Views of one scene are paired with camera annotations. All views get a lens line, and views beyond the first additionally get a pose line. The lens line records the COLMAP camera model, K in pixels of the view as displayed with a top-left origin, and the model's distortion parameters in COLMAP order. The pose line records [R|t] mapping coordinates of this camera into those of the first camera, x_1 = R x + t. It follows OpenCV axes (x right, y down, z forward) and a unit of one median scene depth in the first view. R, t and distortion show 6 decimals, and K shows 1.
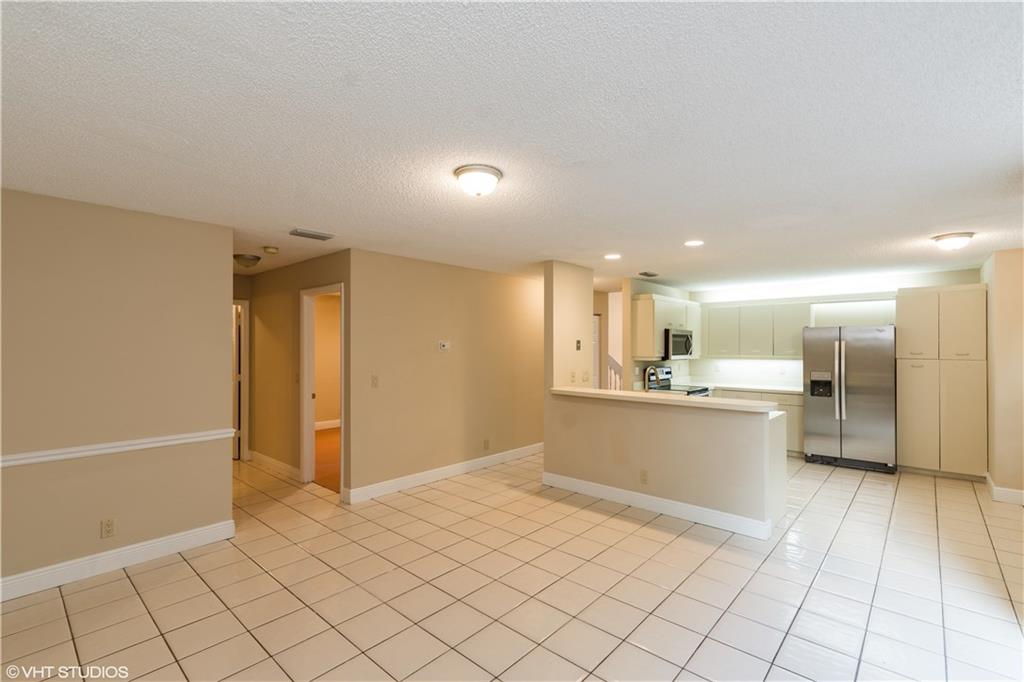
lens RADIAL K [[461.0, 0, 515.4], [0, 461.0, 339.8], [0, 0, 1]] dist [0.002200, -0.001941]
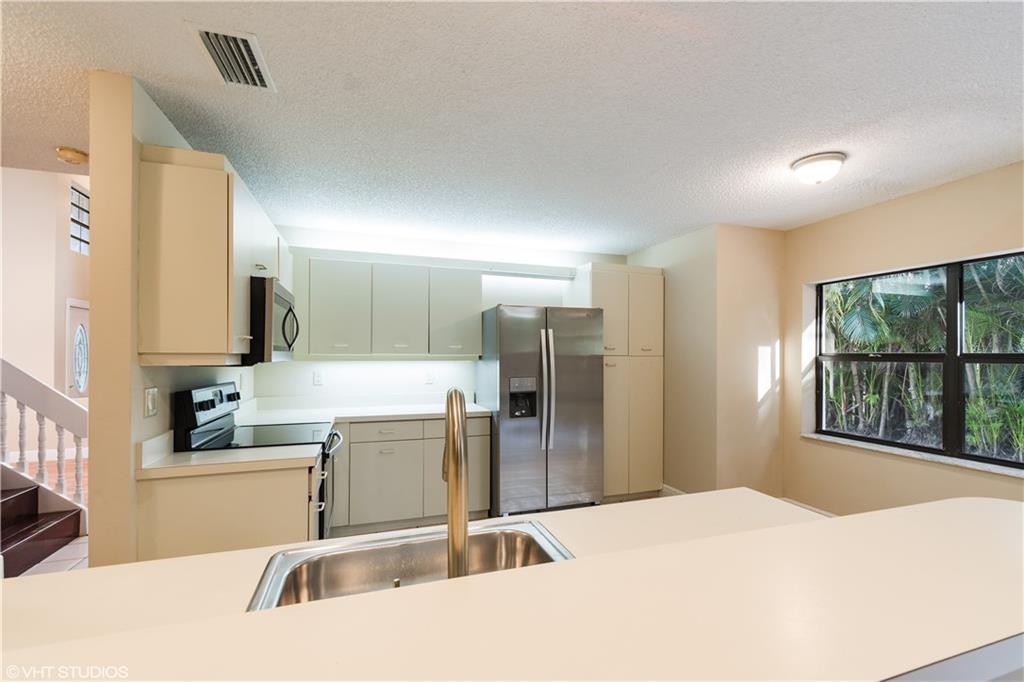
lens RADIAL K [[461.0, 0, 522.8], [0, 461.0, 350.1], [0, 0, 1]] dist [0.002200, -0.001941]
pose [[0.468735, 0.011571, 0.883263, 0.115242], [-0.012633, 0.999900, -0.006394, 0.036863], [-0.883249, -0.008161, 0.468834, 0.720451]]
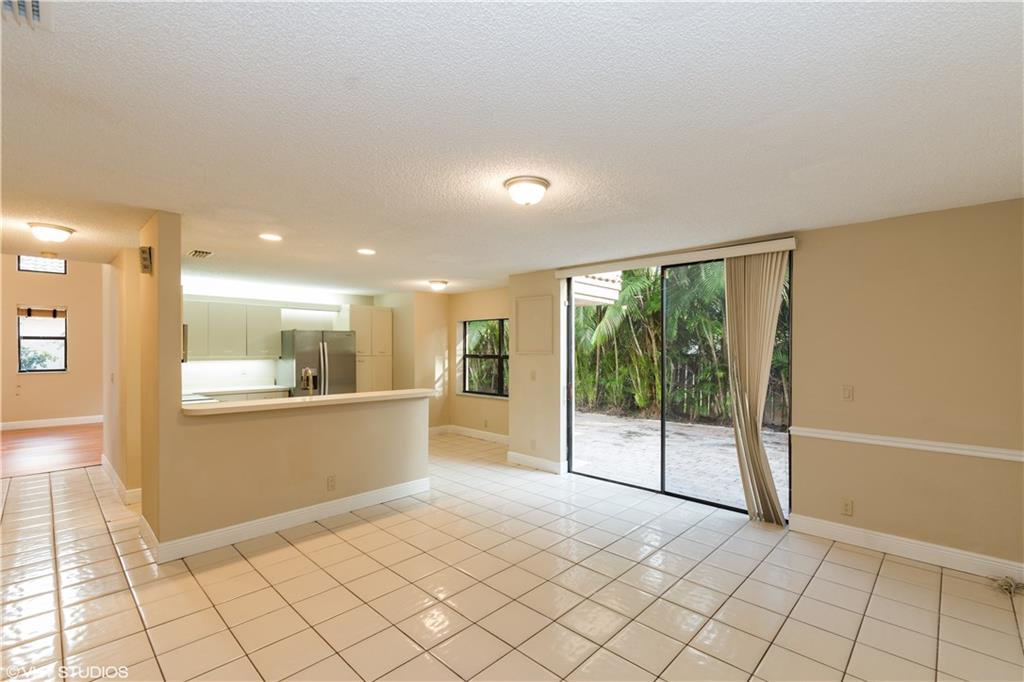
lens RADIAL K [[461.0, 0, 526.1], [0, 461.0, 353.3], [0, 0, 1]] dist [0.002200, -0.001941]
pose [[0.016622, -0.011063, 0.999801, -0.500082], [-0.014193, 0.999835, 0.011299, 0.010061], [-0.999761, -0.014378, 0.016463, 0.441024]]
